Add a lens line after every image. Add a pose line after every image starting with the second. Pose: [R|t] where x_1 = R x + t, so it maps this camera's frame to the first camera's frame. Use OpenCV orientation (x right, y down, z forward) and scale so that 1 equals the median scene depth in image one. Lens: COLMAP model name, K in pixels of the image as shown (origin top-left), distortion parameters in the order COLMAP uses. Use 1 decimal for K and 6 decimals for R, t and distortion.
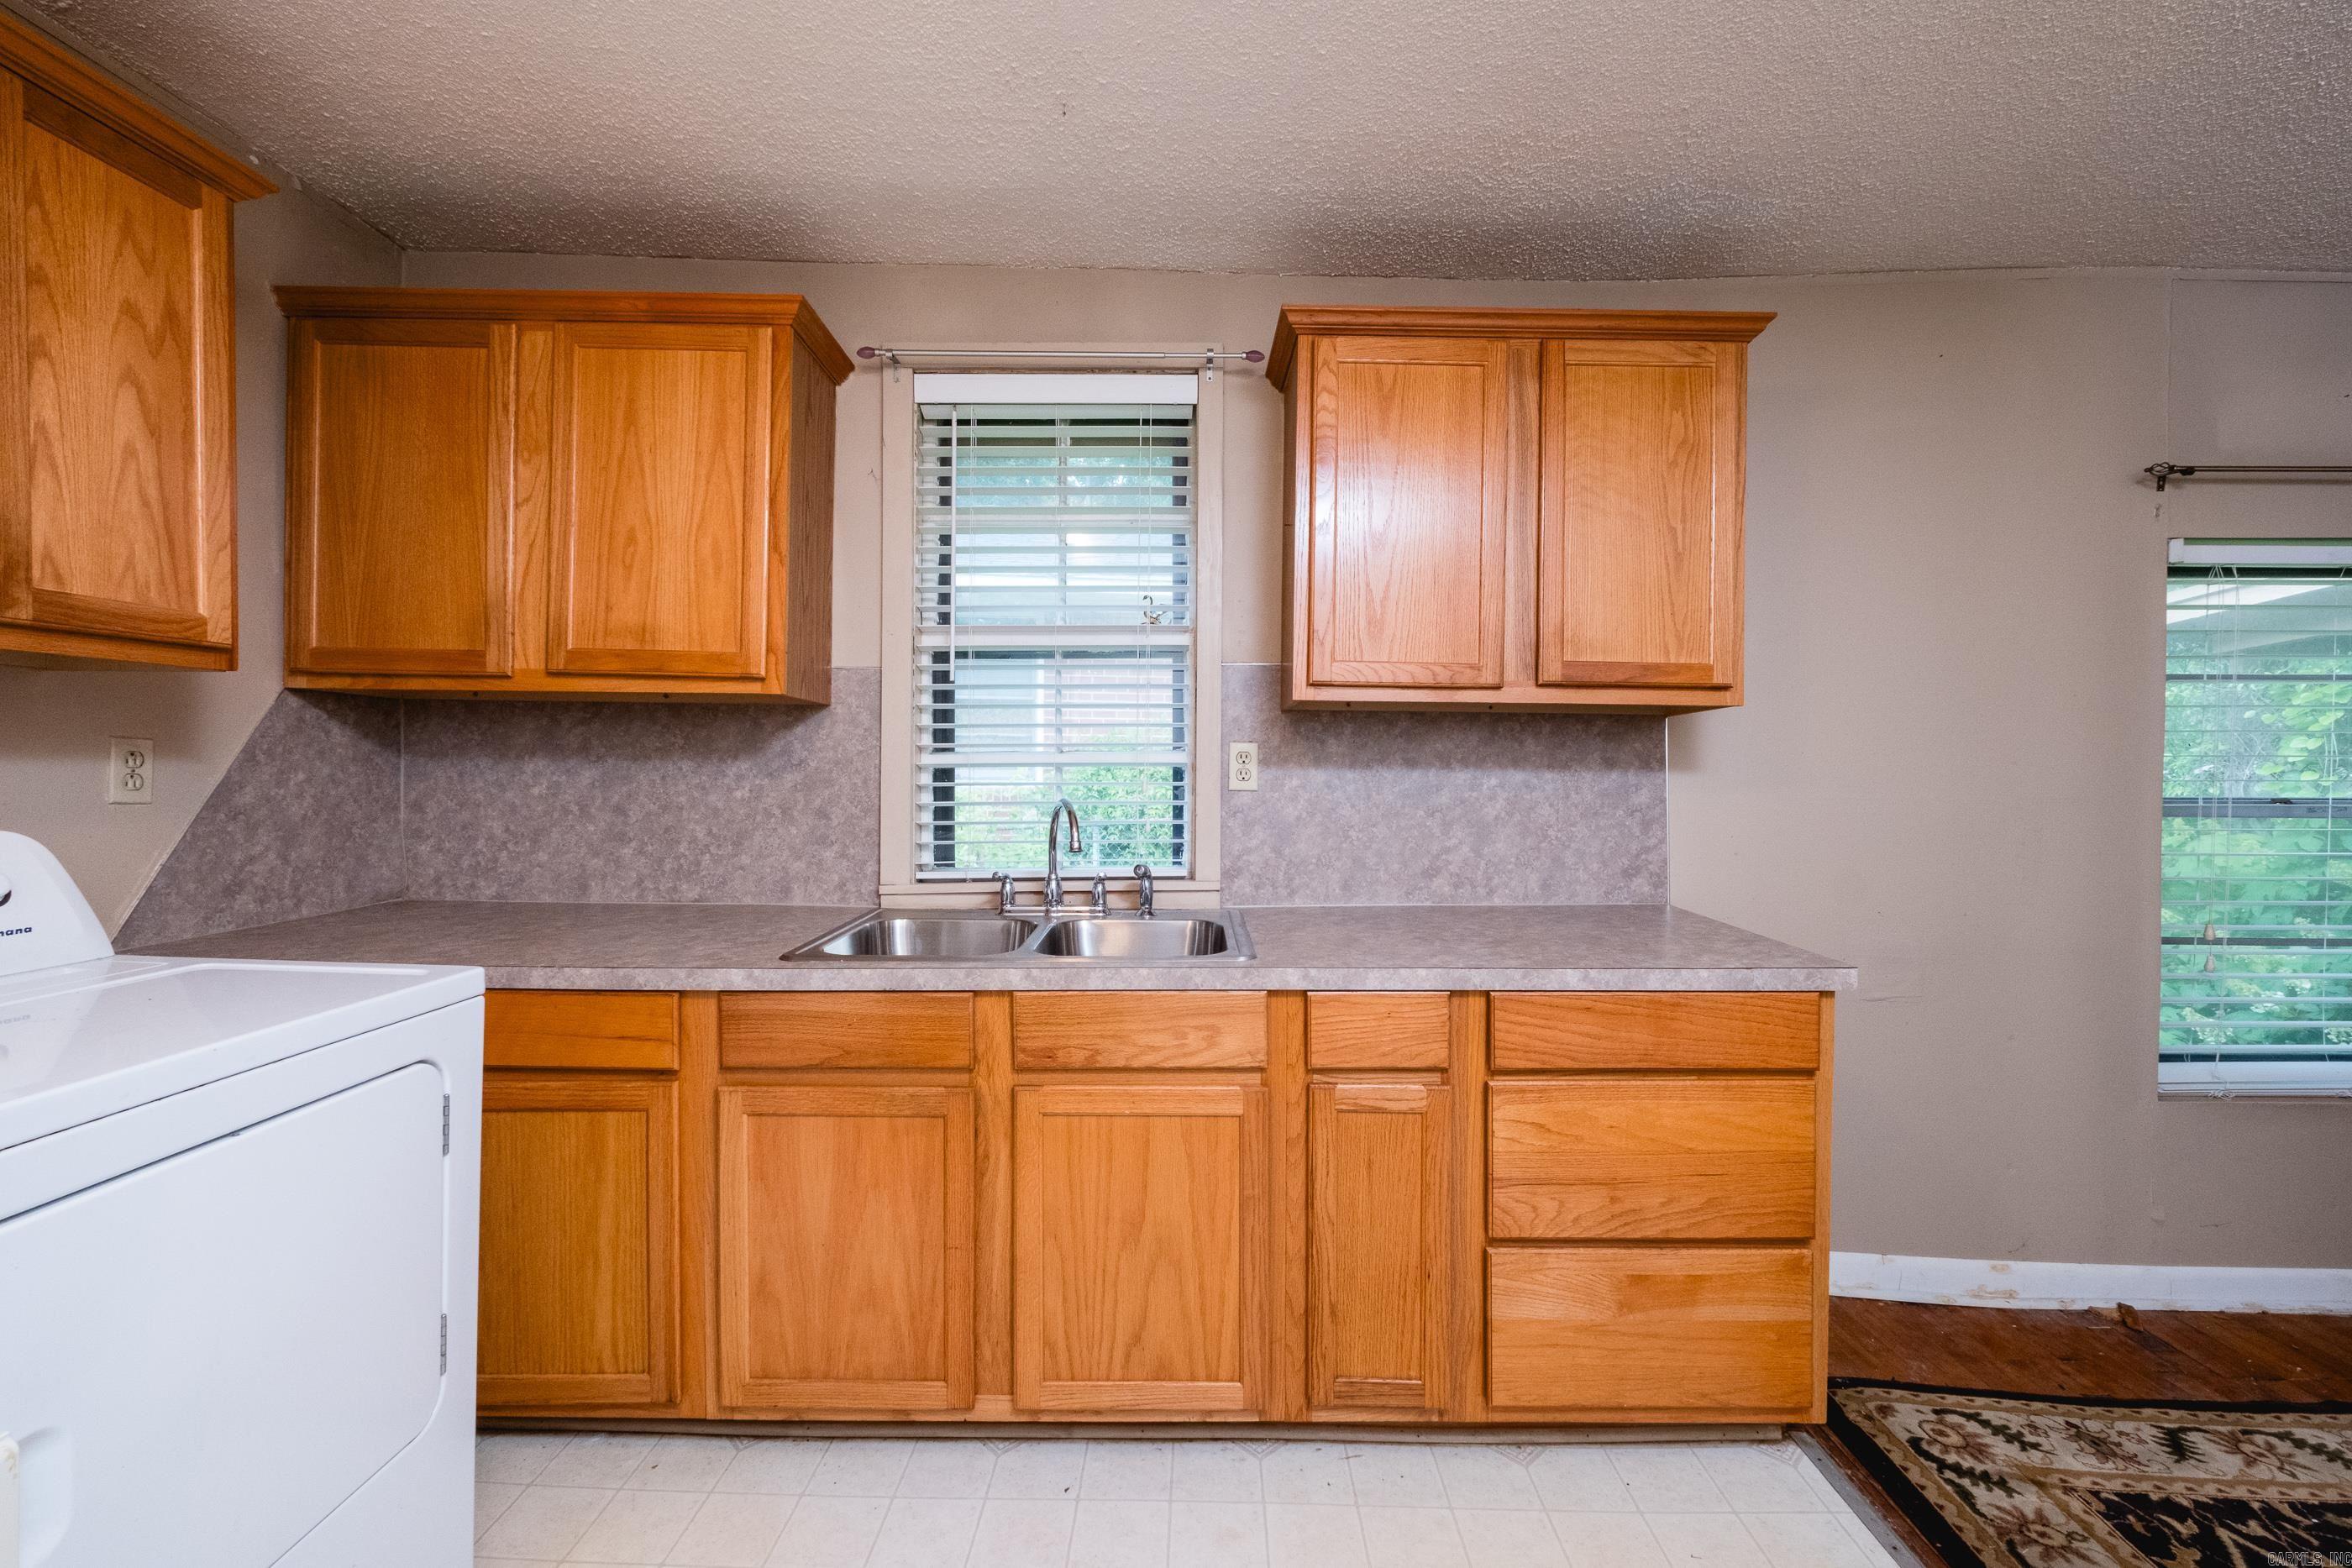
lens RADIAL K [[1003.5, 0, 1176.0], [0, 1003.5, 784.0], [0, 0, 1]] dist [0.002080, -0.004677]
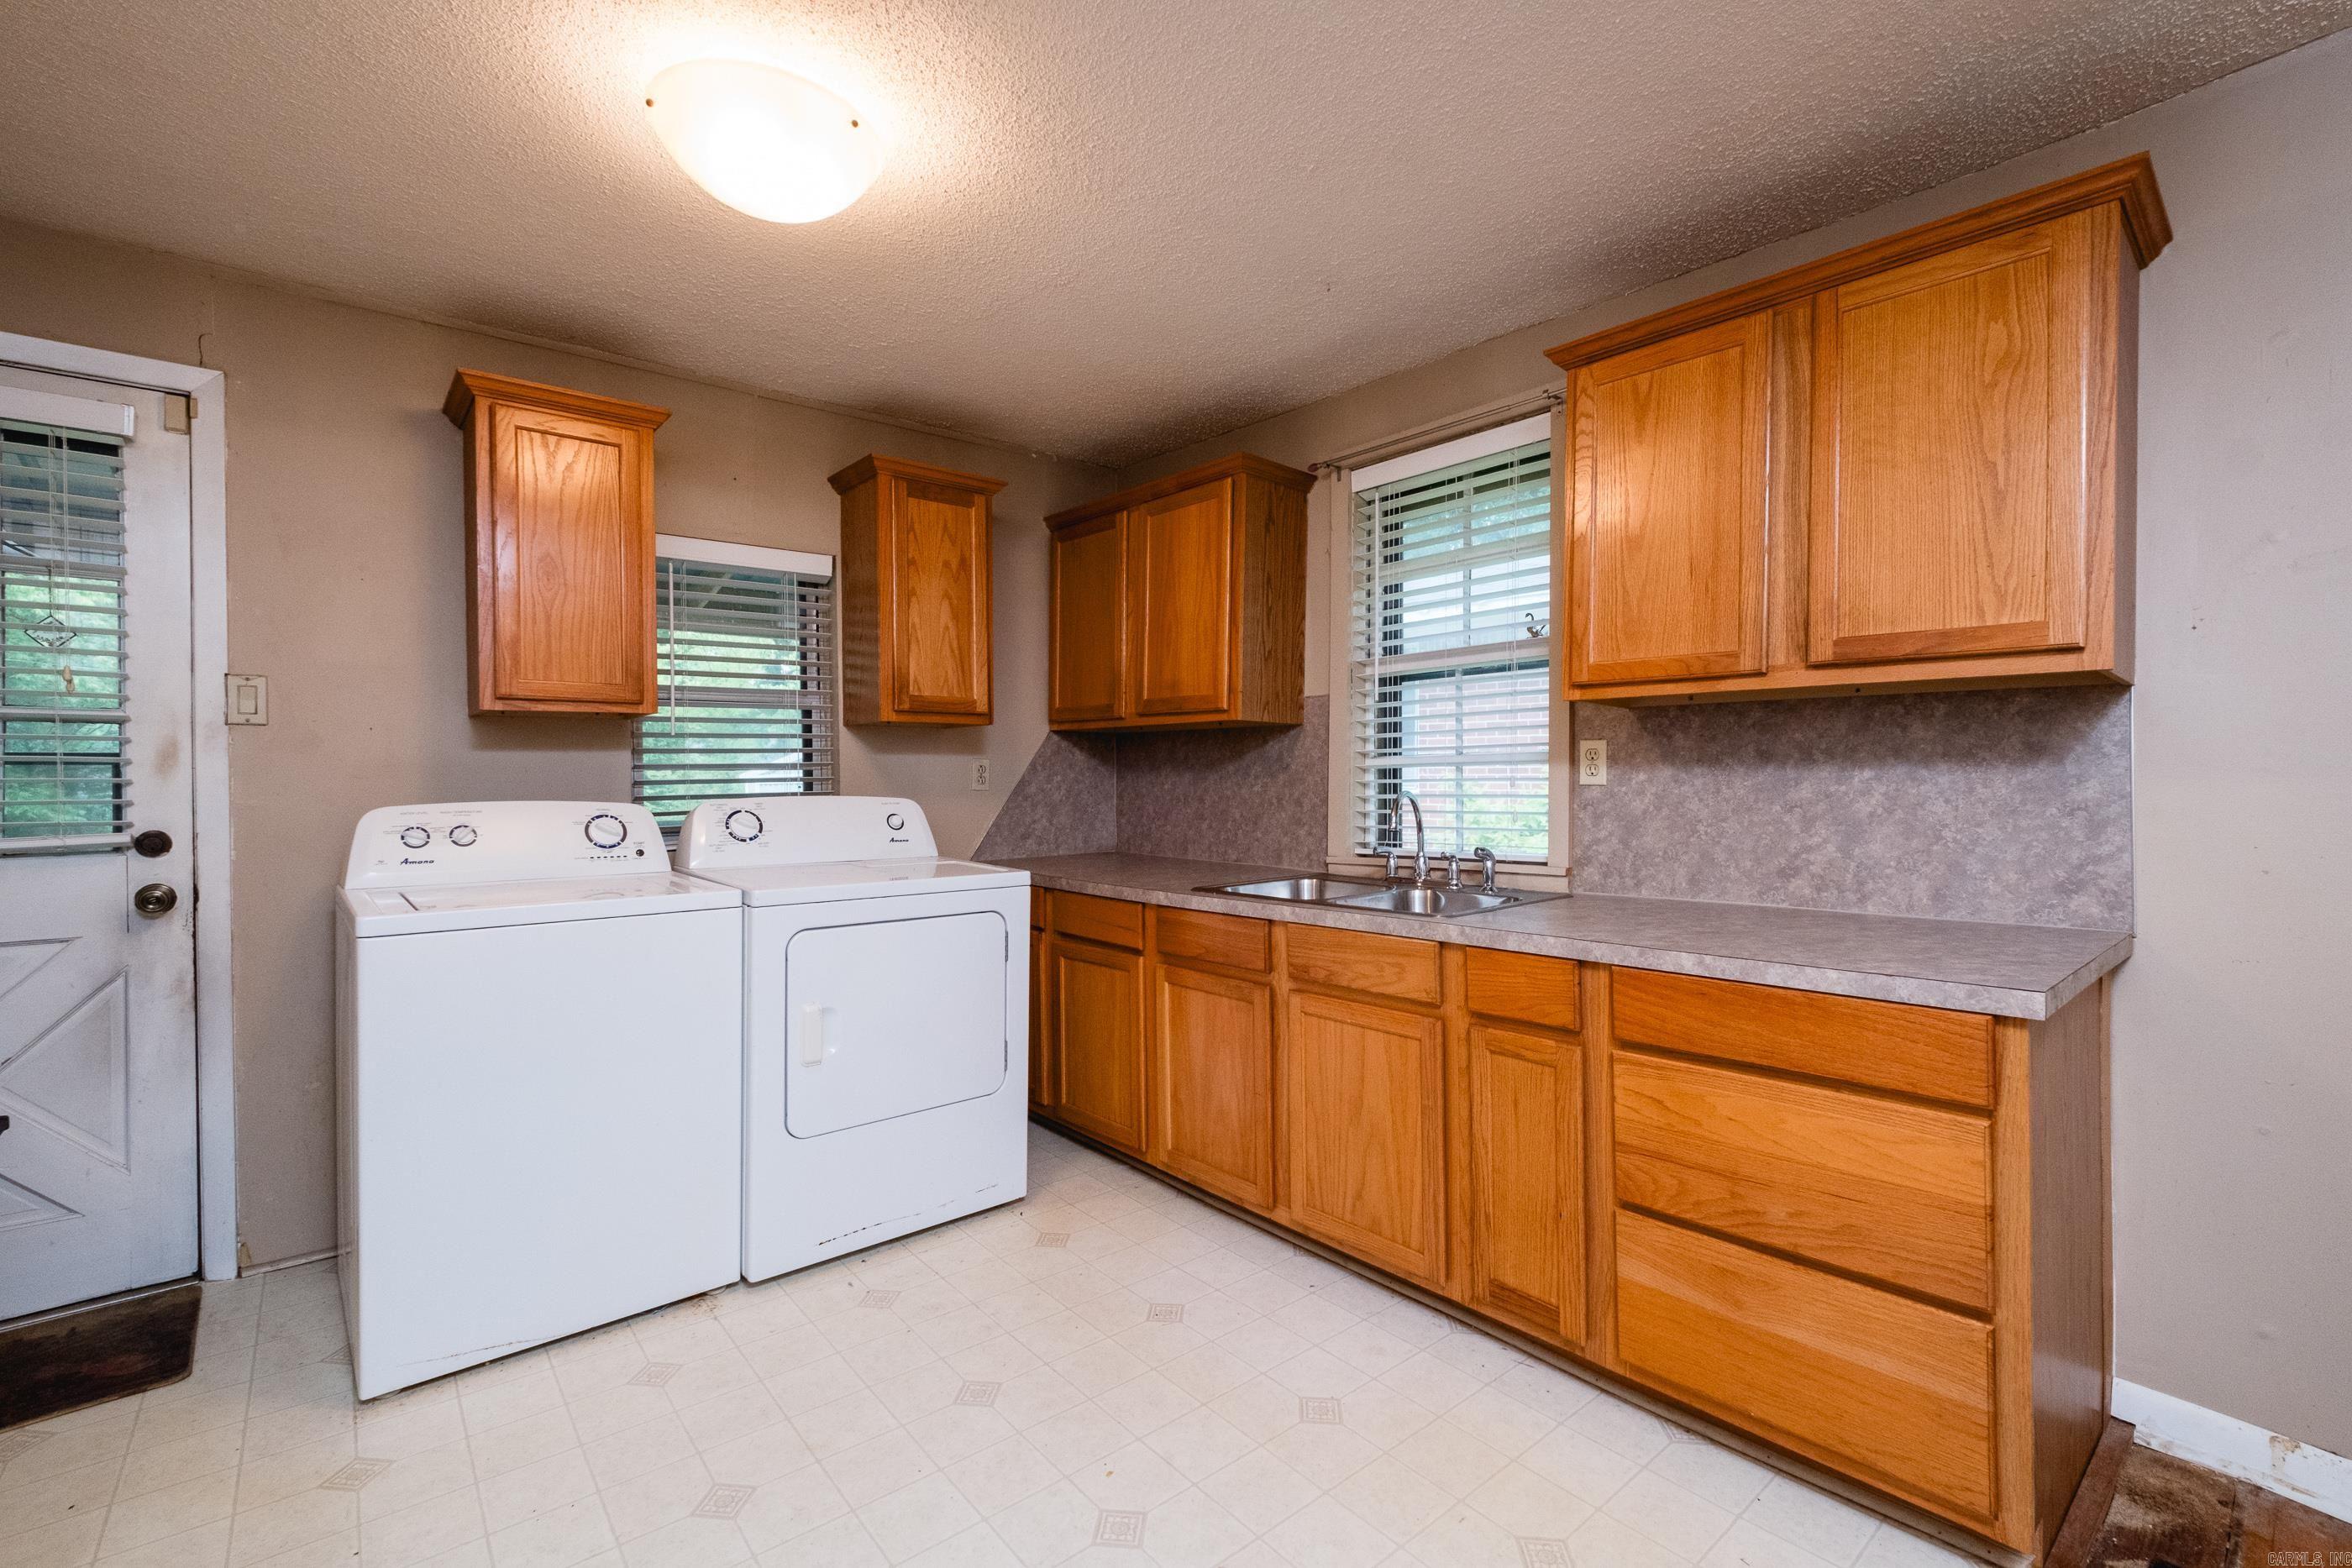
lens RADIAL K [[1003.5, 0, 1176.0], [0, 1003.5, 784.0], [0, 0, 1]] dist [0.002080, -0.004677]
pose [[0.656665, -0.004602, -0.754168, 0.675099], [-0.005098, 0.999931, -0.010540, 0.022061], [0.754165, 0.010767, 0.656597, -0.047008]]
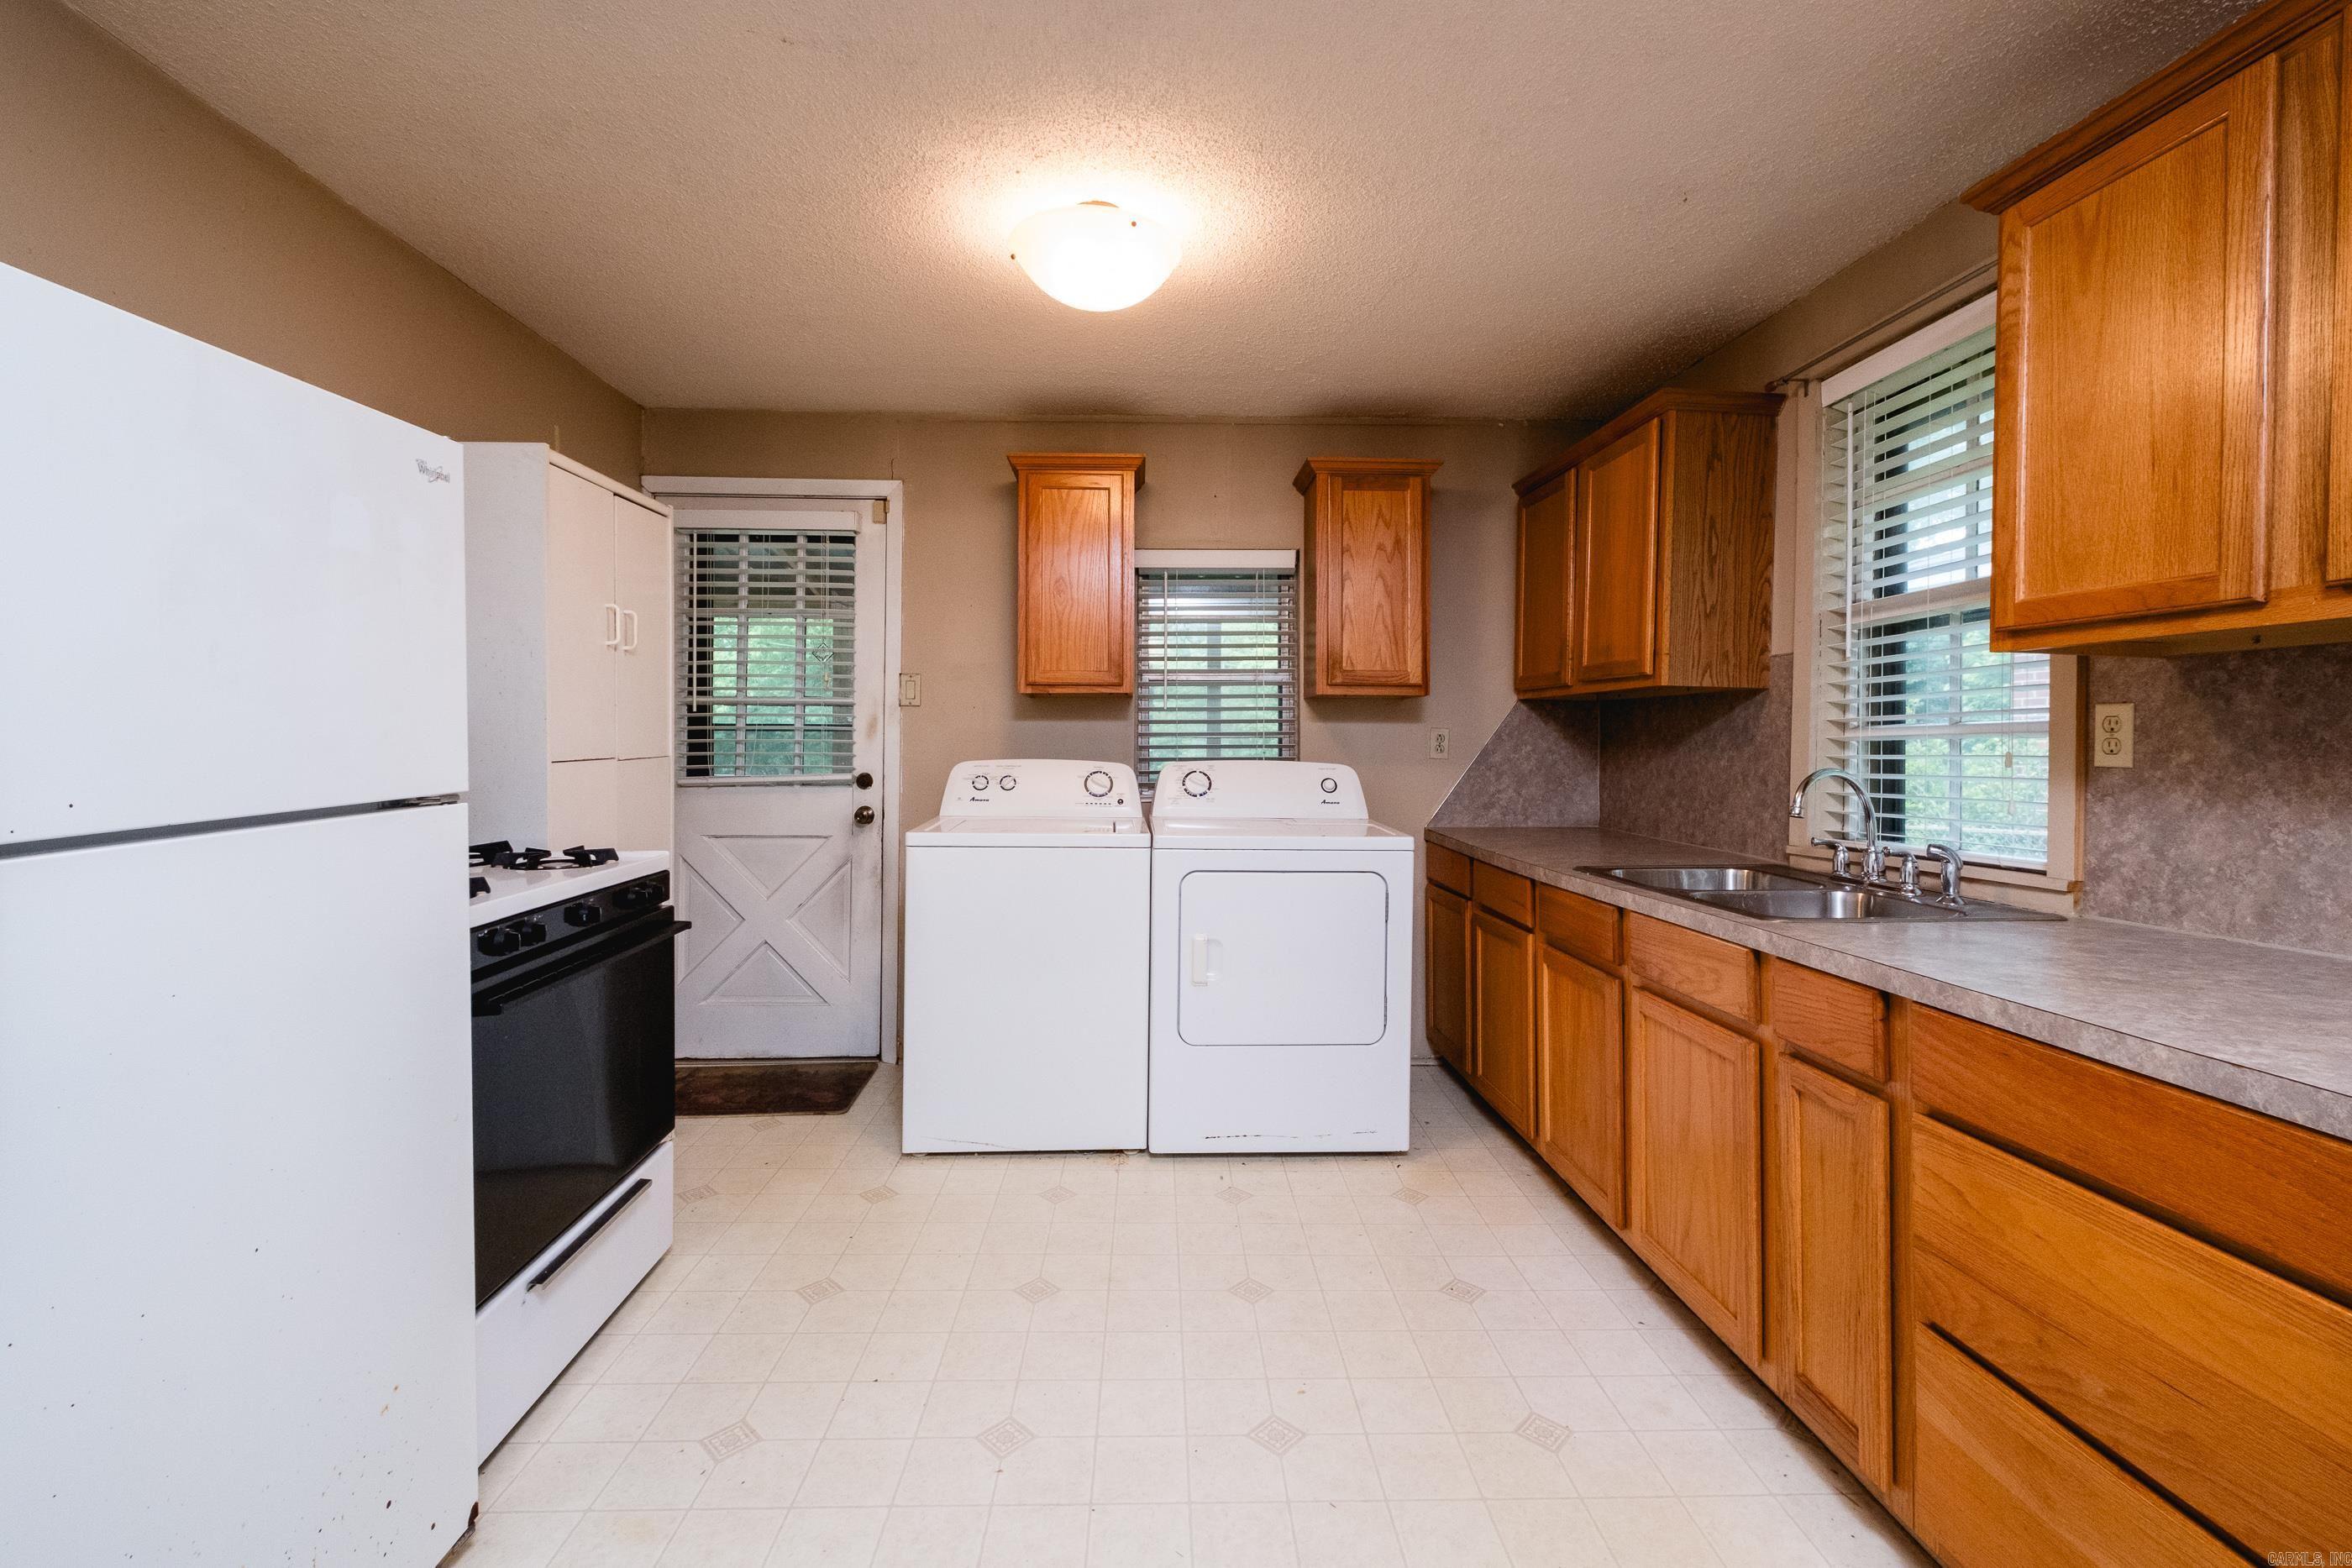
lens RADIAL K [[1002.5, 0, 1182.1], [0, 1002.5, 734.3], [0, 0, 1]] dist [0.003132, -0.004466]
pose [[0.055205, -0.015344, -0.998357, 0.910874], [-0.025624, 0.999531, -0.016779, 0.014543], [0.998146, 0.026509, 0.054786, 0.291948]]
